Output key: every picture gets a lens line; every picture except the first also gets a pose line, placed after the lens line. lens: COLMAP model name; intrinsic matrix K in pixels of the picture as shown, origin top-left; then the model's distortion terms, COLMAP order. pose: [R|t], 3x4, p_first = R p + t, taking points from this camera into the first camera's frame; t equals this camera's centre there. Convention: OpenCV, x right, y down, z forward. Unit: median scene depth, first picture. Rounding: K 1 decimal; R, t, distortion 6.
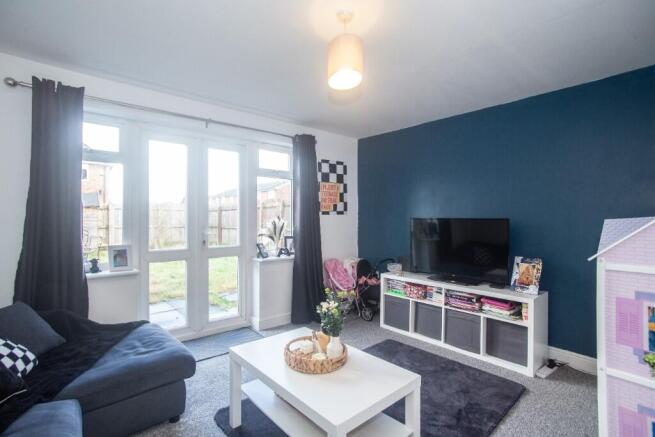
lens RADIAL K [[319.7, 0, 324.7], [0, 319.7, 218.8], [0, 0, 1]] dist [-0.052052, 0.036777]
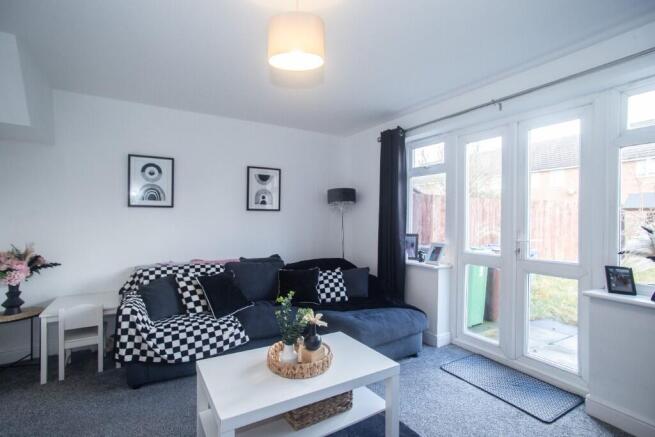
lens RADIAL K [[319.7, 0, 324.7], [0, 319.7, 218.8], [0, 0, 1]] dist [-0.052052, 0.036777]
pose [[-0.193667, -0.005746, -0.981050, 0.508440], [-0.011329, 0.999929, -0.003620, 0.002024], [0.981002, 0.010413, -0.193719, 0.697368]]
